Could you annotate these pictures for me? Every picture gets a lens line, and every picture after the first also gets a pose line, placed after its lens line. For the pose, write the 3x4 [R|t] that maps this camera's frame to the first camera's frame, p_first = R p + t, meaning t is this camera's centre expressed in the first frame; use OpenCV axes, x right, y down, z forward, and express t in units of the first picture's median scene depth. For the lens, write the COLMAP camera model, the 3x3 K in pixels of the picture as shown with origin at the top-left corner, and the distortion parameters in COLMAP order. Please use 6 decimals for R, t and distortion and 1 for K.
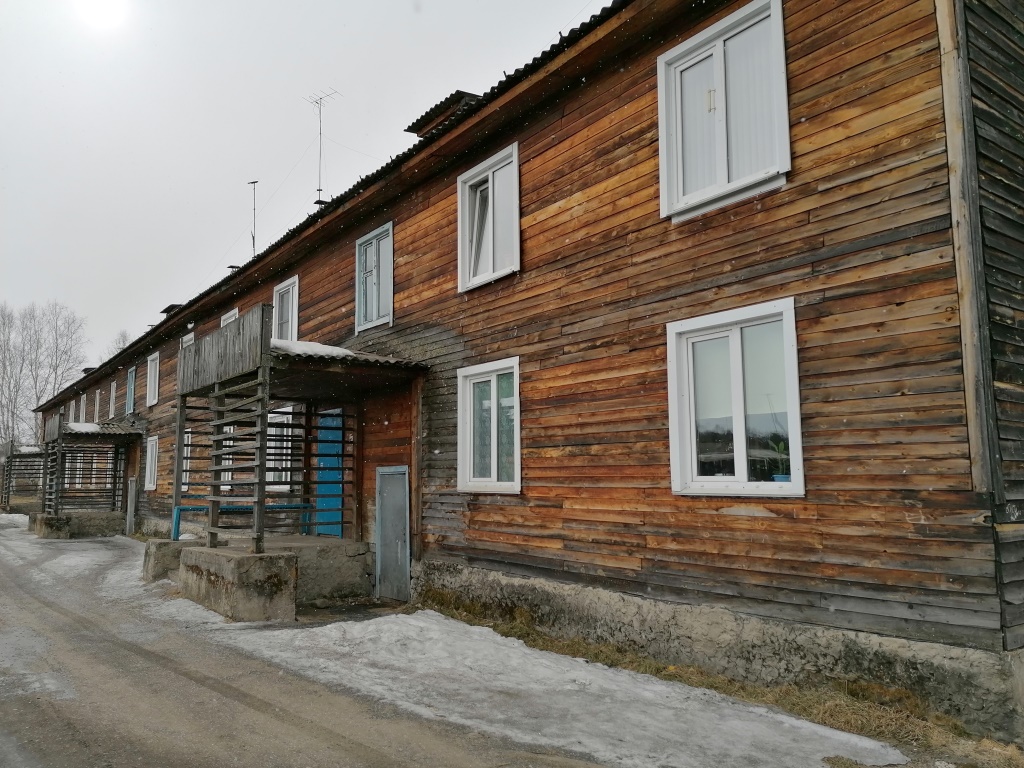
lens RADIAL K [[759.0, 0, 512.0], [0, 759.0, 384.0], [0, 0, 1]] dist [0.094252, -0.107209]
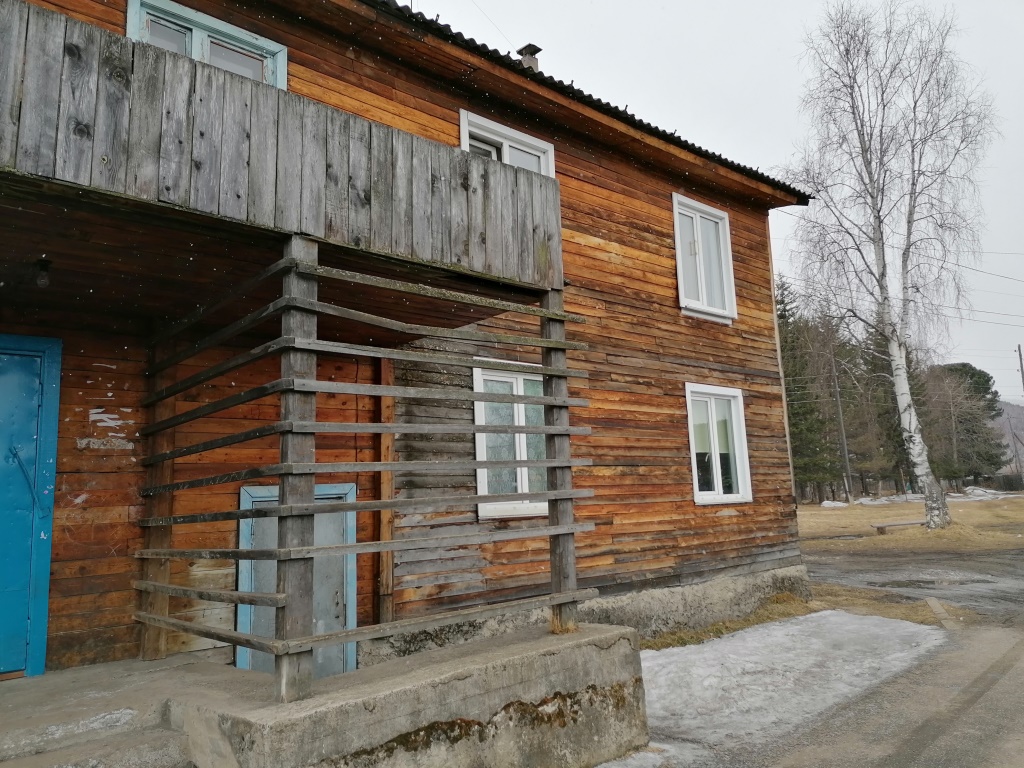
lens RADIAL K [[759.0, 0, 512.0], [0, 759.0, 384.0], [0, 0, 1]] dist [0.094252, -0.107209]
pose [[-0.085325, 0.163569, 0.982835, -1.076056], [-0.079092, 0.982208, -0.170331, 0.176239], [-0.993209, -0.092268, -0.070870, 1.331738]]
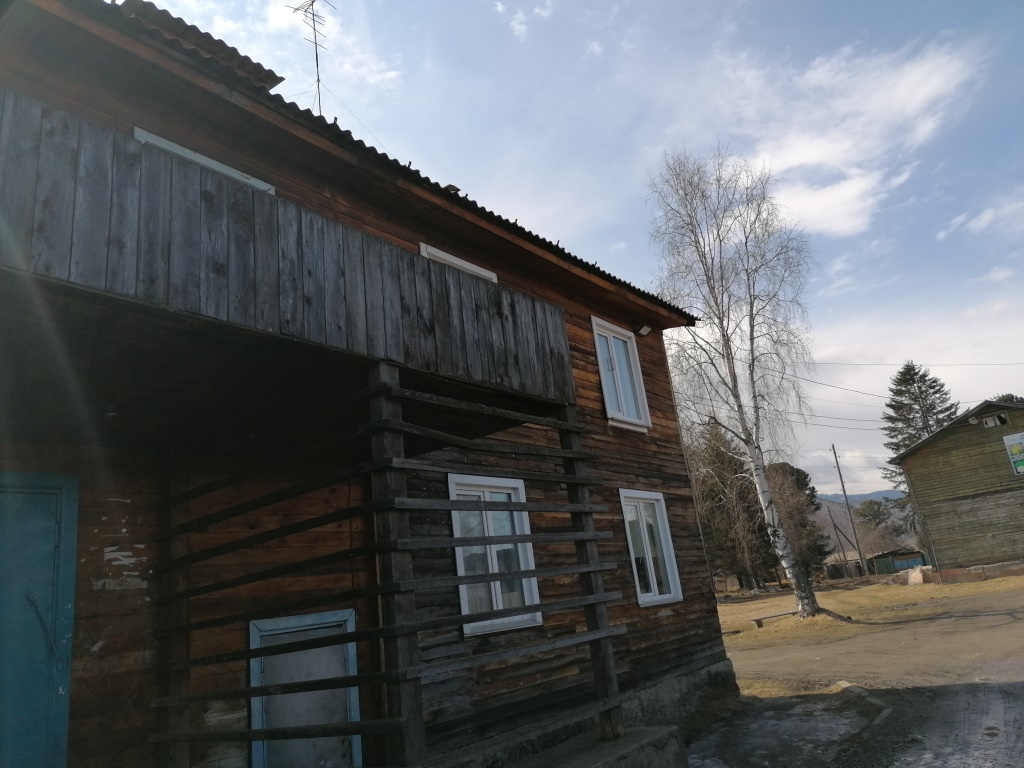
lens RADIAL K [[756.9, 0, 508.6], [0, 756.9, 380.7], [0, 0, 1]] dist [0.098744, -0.117270]
pose [[-0.262487, 0.319101, 0.910646, -1.089437], [0.009304, 0.944530, -0.328292, 0.194867], [-0.964891, -0.077700, -0.250896, 1.502719]]
